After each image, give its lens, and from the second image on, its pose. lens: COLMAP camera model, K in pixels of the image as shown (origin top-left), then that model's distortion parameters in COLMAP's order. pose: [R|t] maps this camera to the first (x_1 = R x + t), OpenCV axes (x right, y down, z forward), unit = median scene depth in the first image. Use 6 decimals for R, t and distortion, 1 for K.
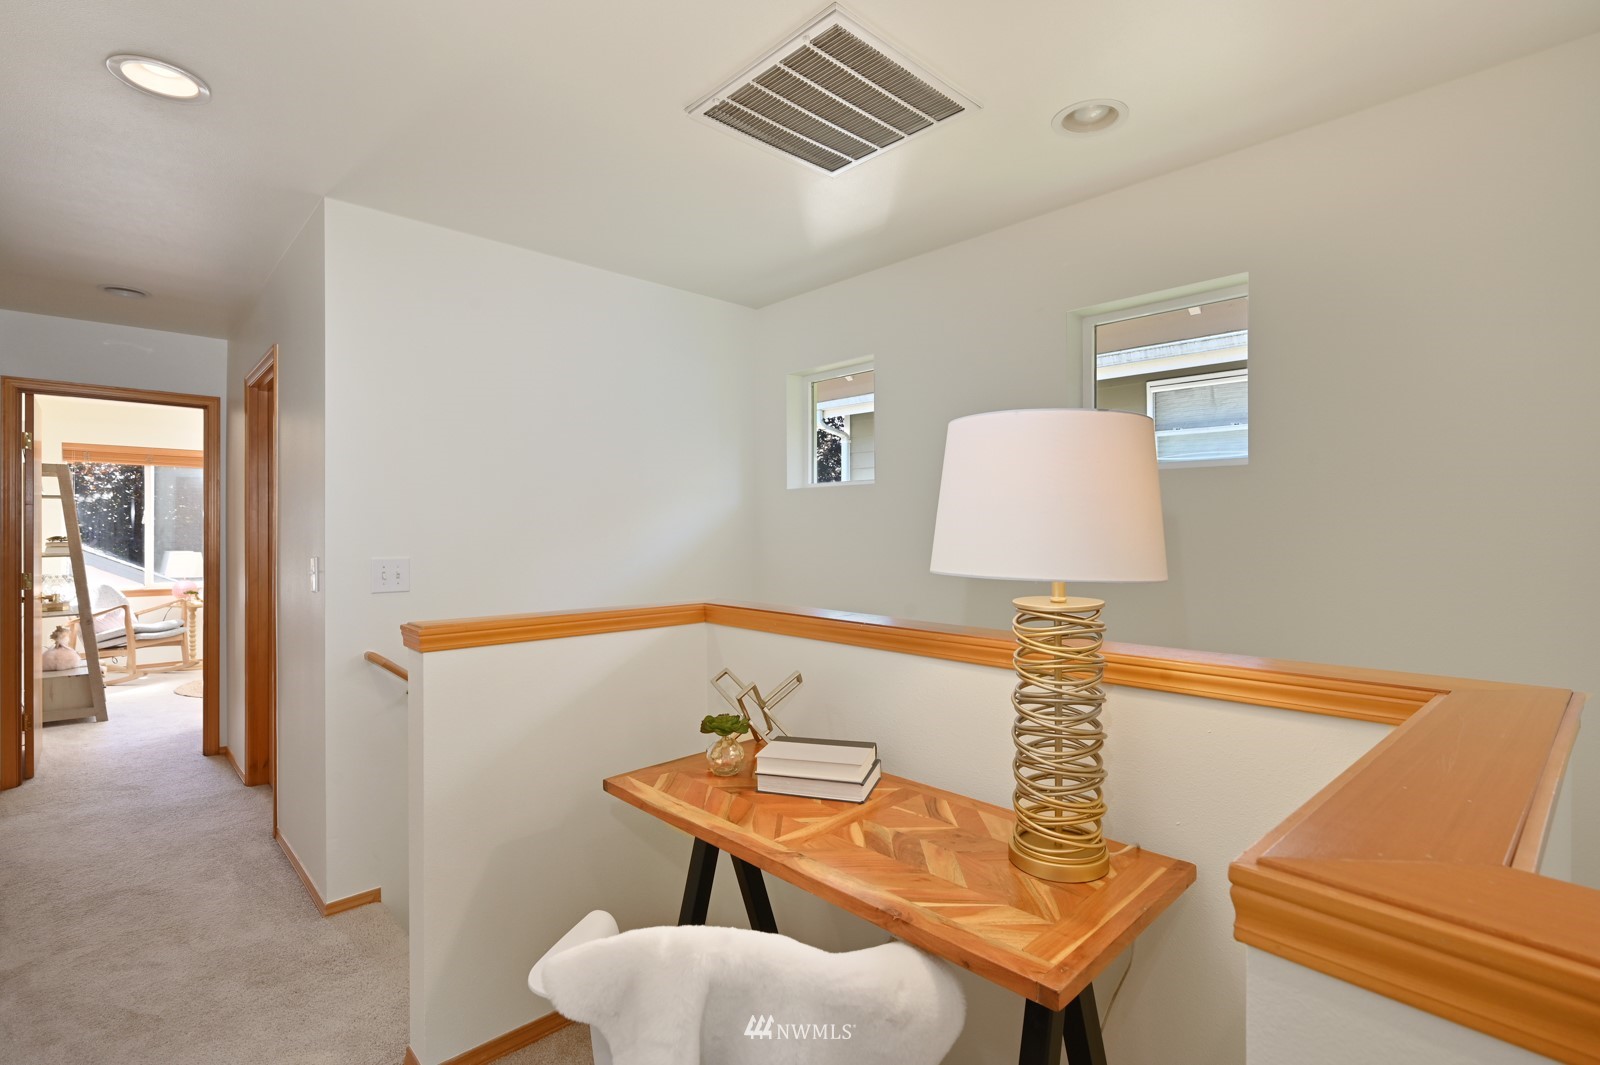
lens RADIAL K [[764.9, 0, 805.5], [0, 764.9, 537.1], [0, 0, 1]] dist [0.001682, 0.000262]
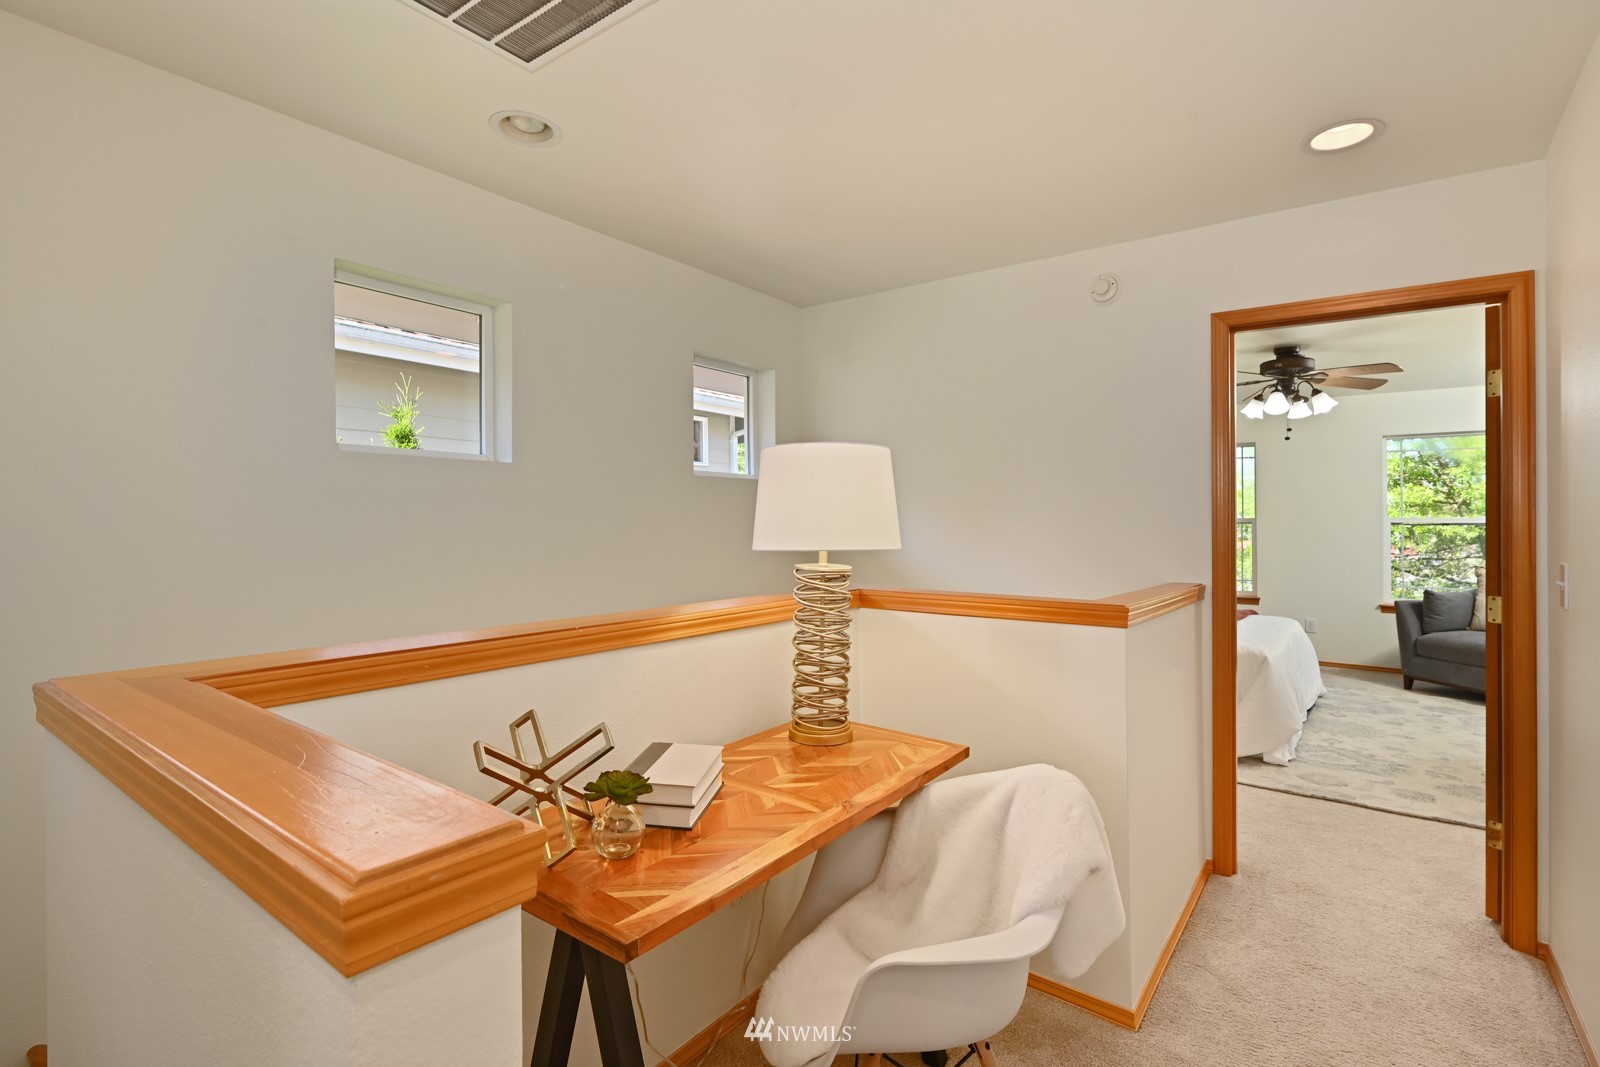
lens RADIAL K [[742.8, 0, 801.8], [0, 742.8, 520.9], [0, 0, 1]] dist [0.000095, -0.000365]
pose [[-0.156945, 0.004270, 0.987598, -1.027025], [0.013097, 0.999912, -0.002242, -0.001240], [-0.987520, 0.012583, -0.156987, 1.162703]]
